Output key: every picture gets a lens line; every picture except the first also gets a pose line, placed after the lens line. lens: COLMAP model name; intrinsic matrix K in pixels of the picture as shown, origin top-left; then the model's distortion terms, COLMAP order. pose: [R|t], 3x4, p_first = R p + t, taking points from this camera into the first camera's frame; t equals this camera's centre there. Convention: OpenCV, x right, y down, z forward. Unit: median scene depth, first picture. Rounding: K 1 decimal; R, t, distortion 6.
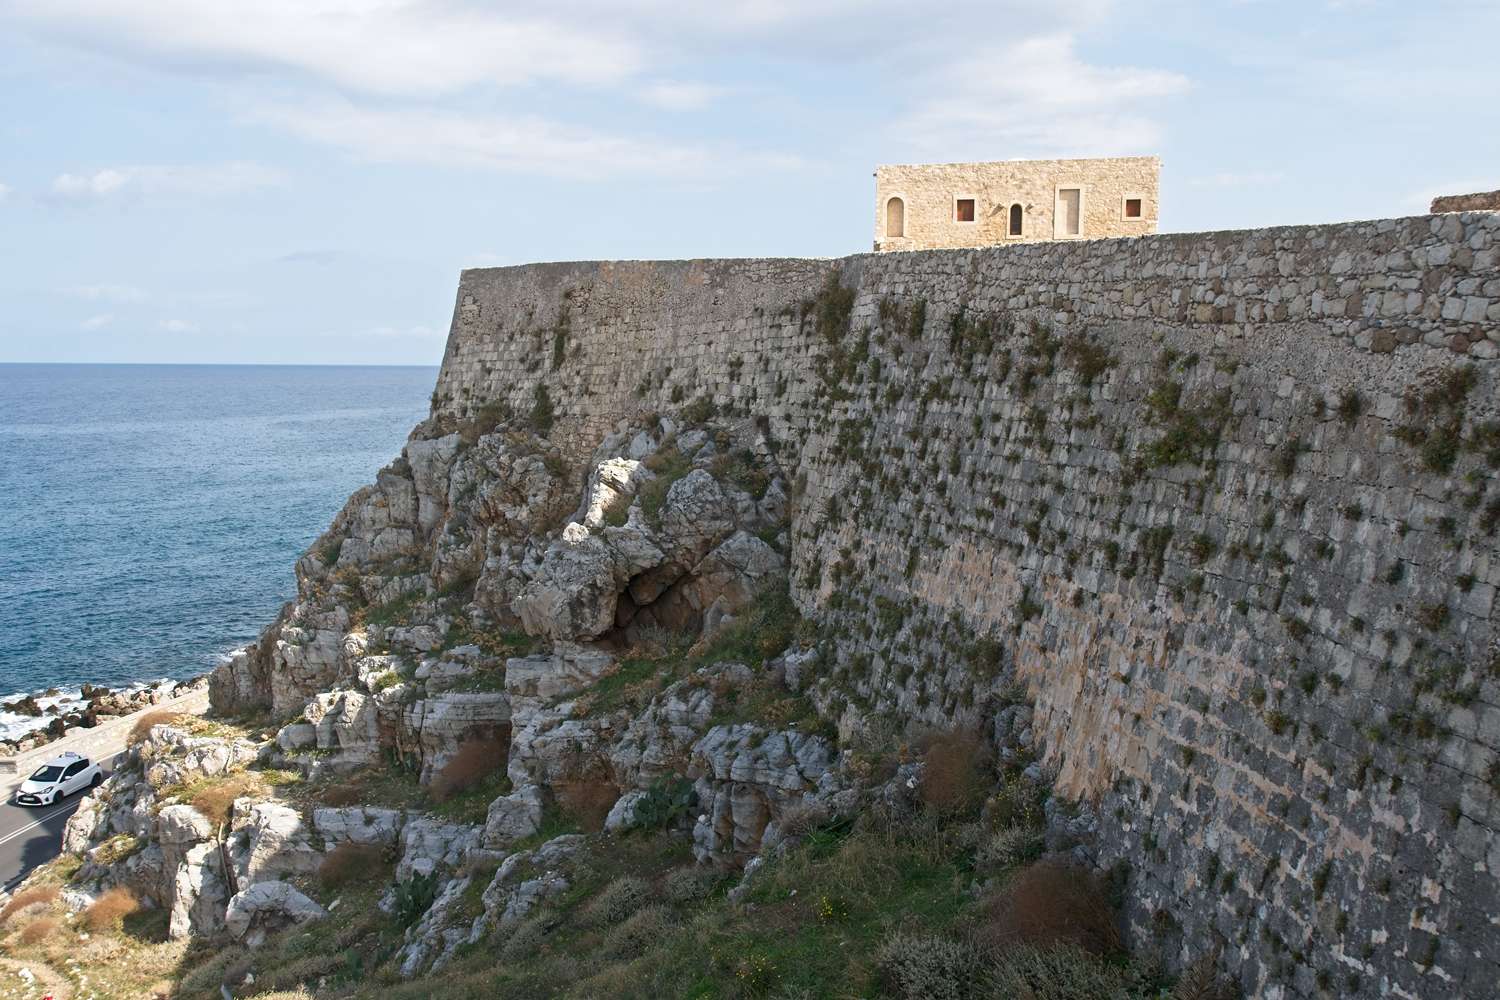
lens RADIAL K [[1442.0, 0, 757.2], [0, 1442.0, 496.7], [0, 0, 1]] dist [0.124346, -0.135009]
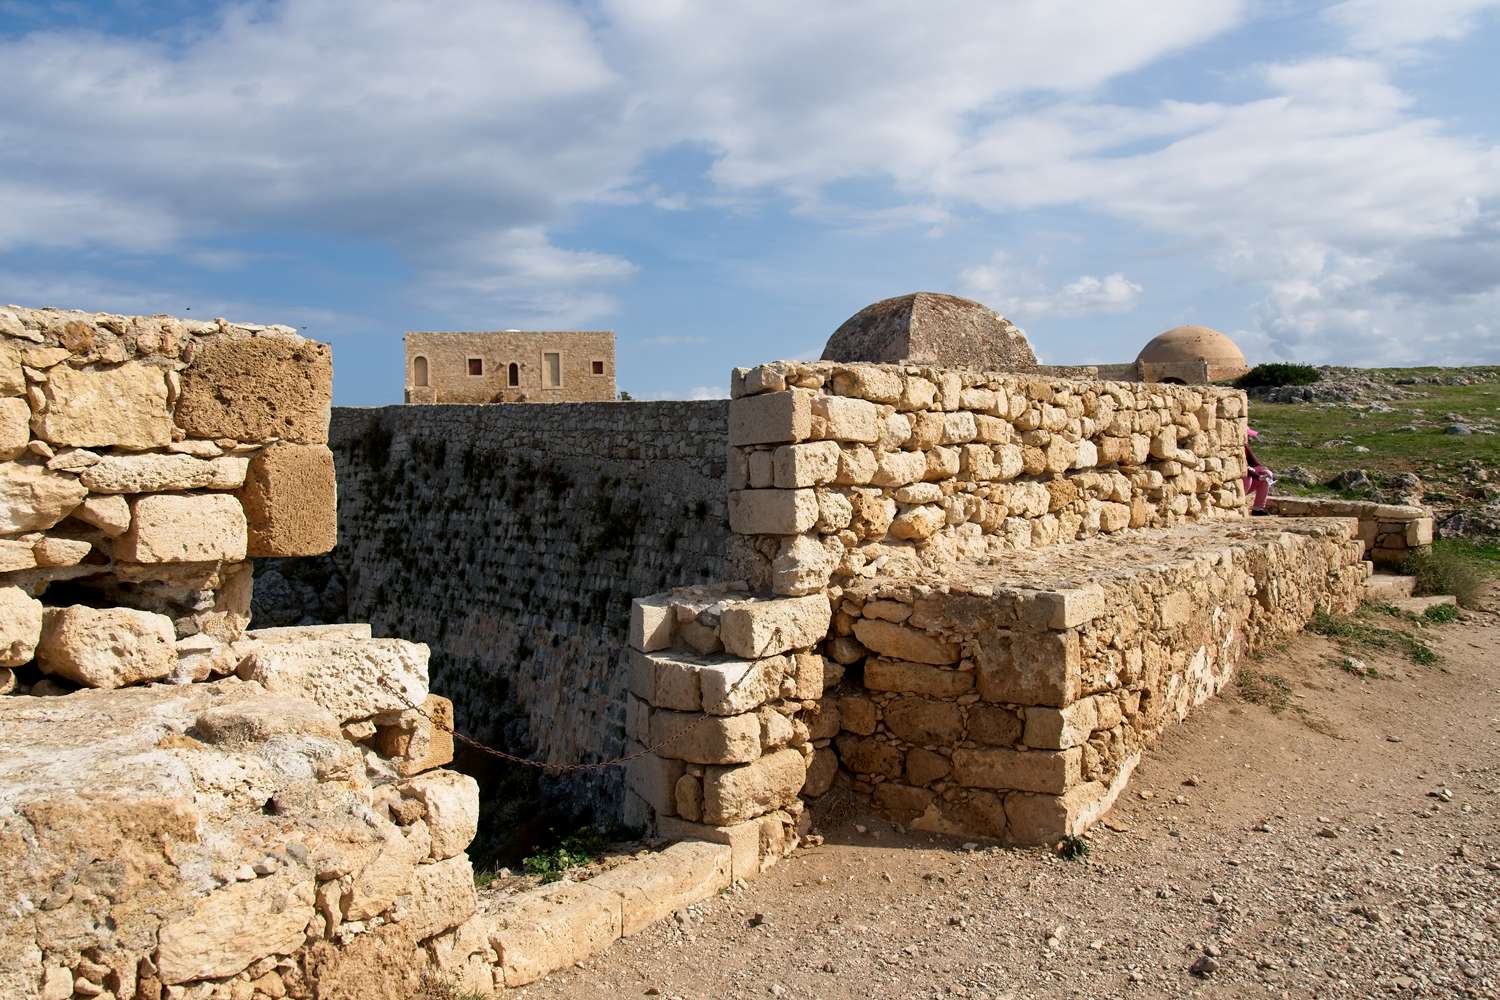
lens RADIAL K [[1144.0, 0, 750.0], [0, 1144.0, 500.0], [0, 0, 1]] dist [-0.052970, -0.012935]
pose [[0.931285, -0.028617, 0.363166, -0.011825], [0.055071, 0.996512, -0.062698, 0.007400], [-0.360105, 0.078389, 0.929612, -0.137792]]
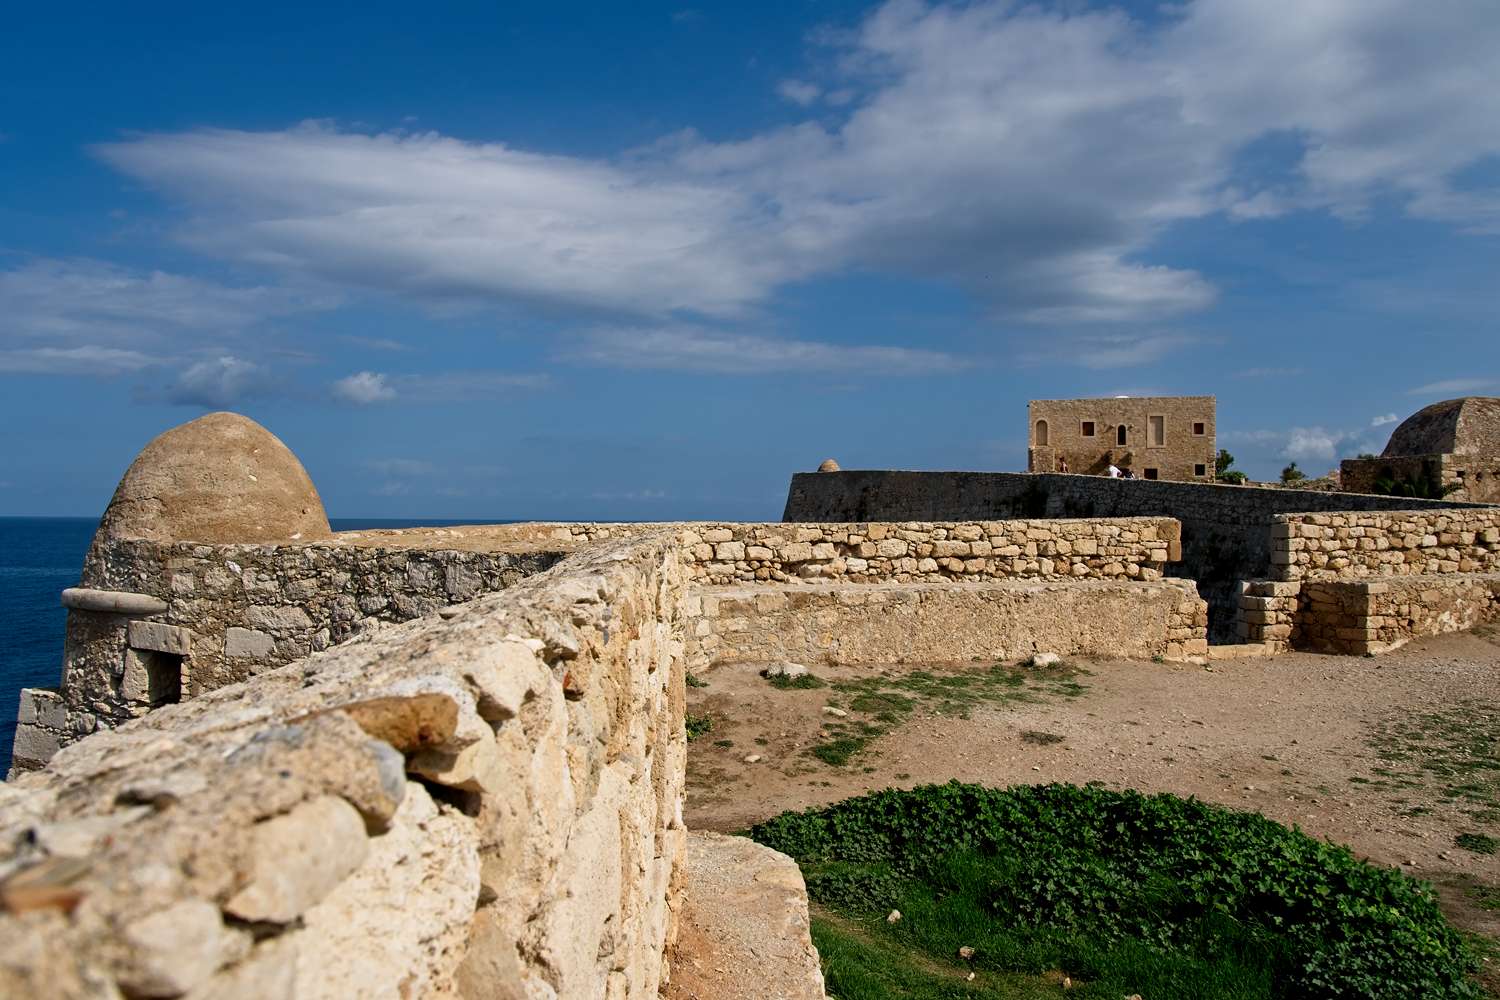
lens RADIAL K [[1144.0, 0, 750.0], [0, 1144.0, 500.0], [0, 0, 1]] dist [-0.052970, -0.012935]
pose [[0.991760, 0.004176, -0.128043, -0.173142], [-0.018085, 0.994023, -0.107661, 0.043037], [0.126828, 0.109089, 0.985908, -0.688351]]
